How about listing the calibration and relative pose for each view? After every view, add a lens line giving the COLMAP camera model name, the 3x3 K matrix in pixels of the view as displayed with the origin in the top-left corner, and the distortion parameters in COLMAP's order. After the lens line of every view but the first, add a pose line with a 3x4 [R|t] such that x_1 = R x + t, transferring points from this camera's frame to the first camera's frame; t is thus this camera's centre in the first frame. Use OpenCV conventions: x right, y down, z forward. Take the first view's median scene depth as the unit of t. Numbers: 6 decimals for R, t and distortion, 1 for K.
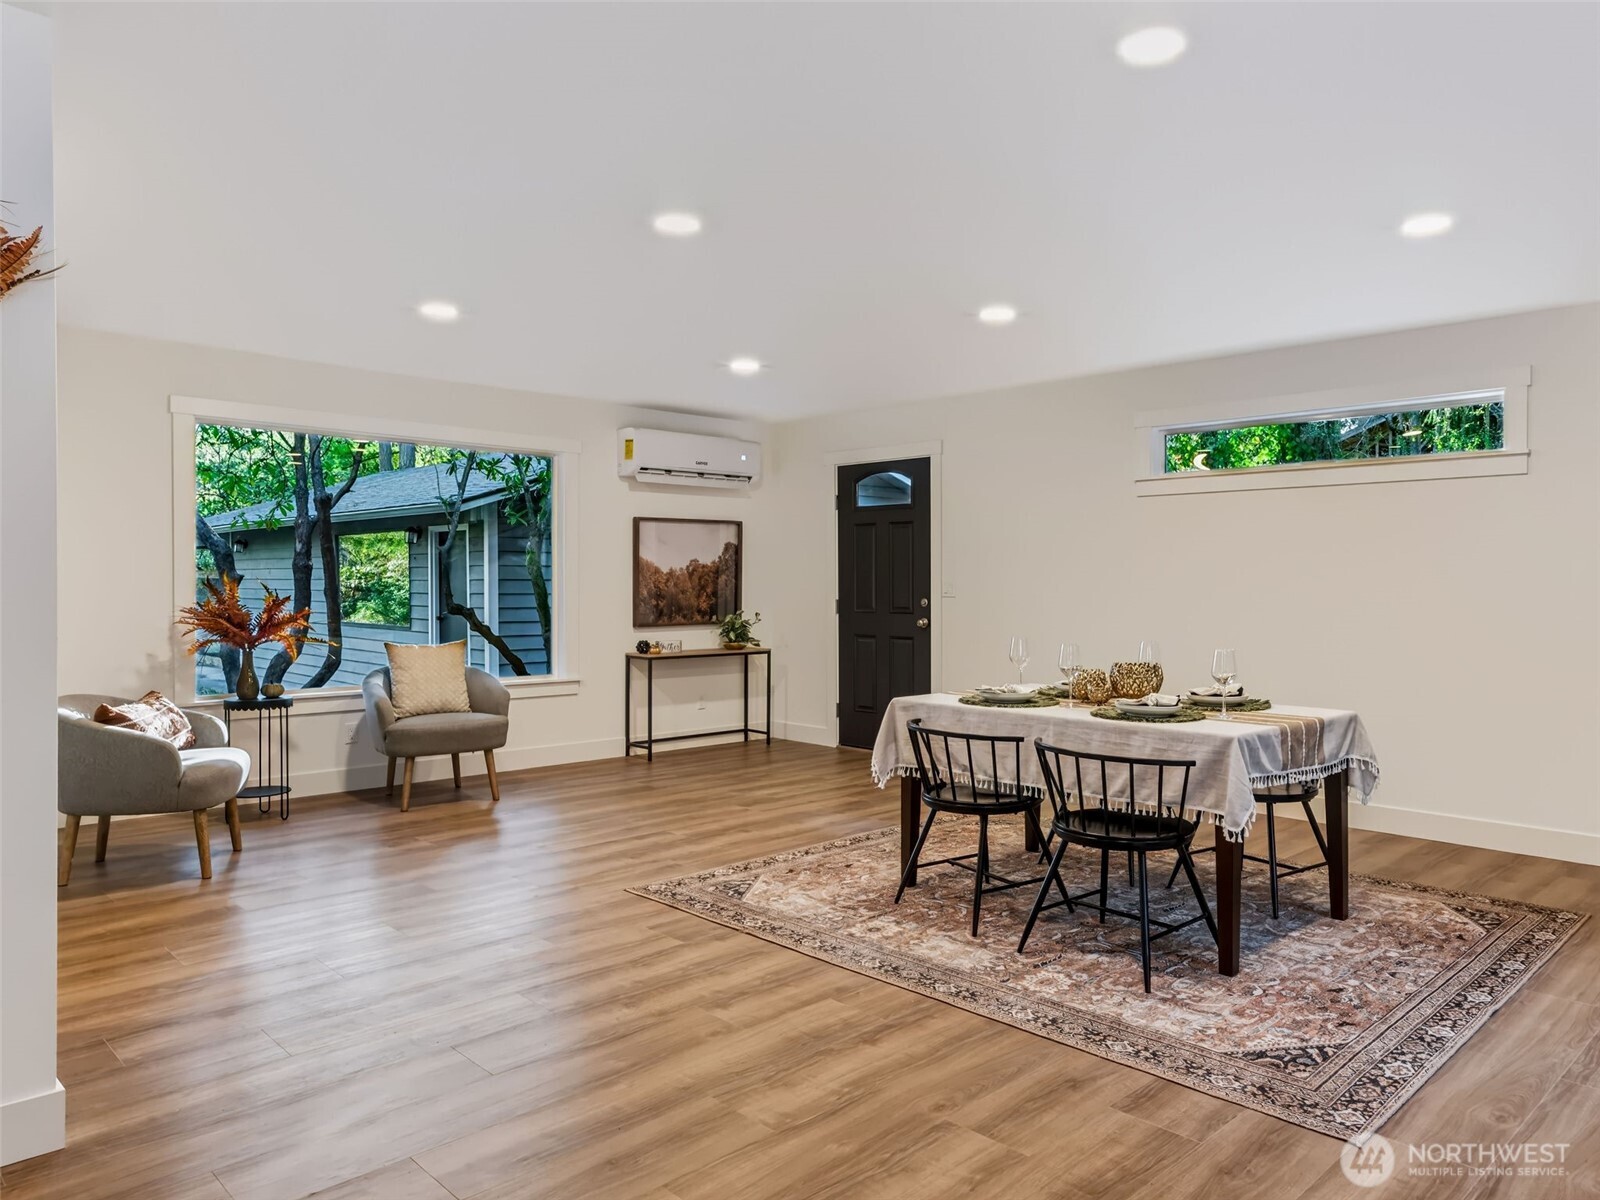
lens RADIAL K [[1100.4, 0, 799.8], [0, 1100.4, 590.7], [0, 0, 1]] dist [-0.001168, -0.000564]
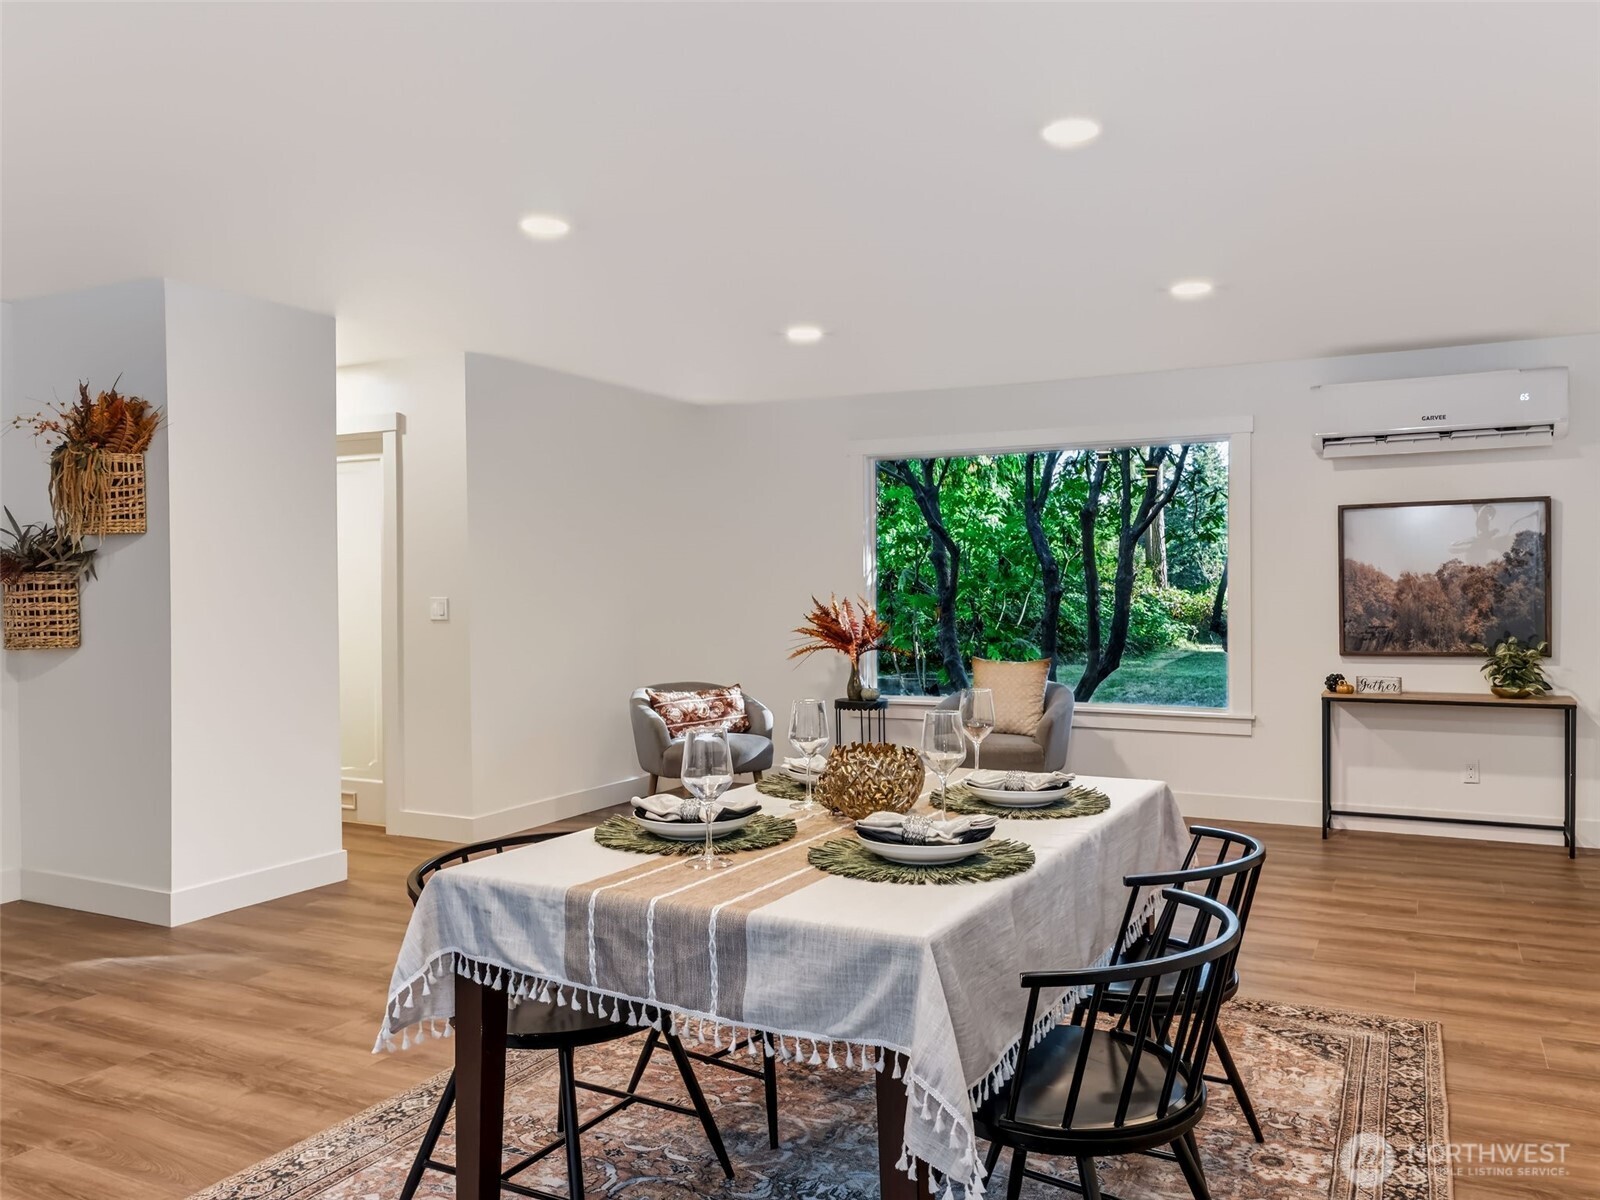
lens RADIAL K [[1098.2, 0, 800.0], [0, 1098.2, 607.3], [0, 0, 1]] dist [0.000832, 0.002866]
pose [[0.369318, 0.006132, -0.929283, 0.399266], [-0.000758, 0.999980, 0.006297, -0.003205], [0.929303, -0.001621, 0.369315, 0.391776]]
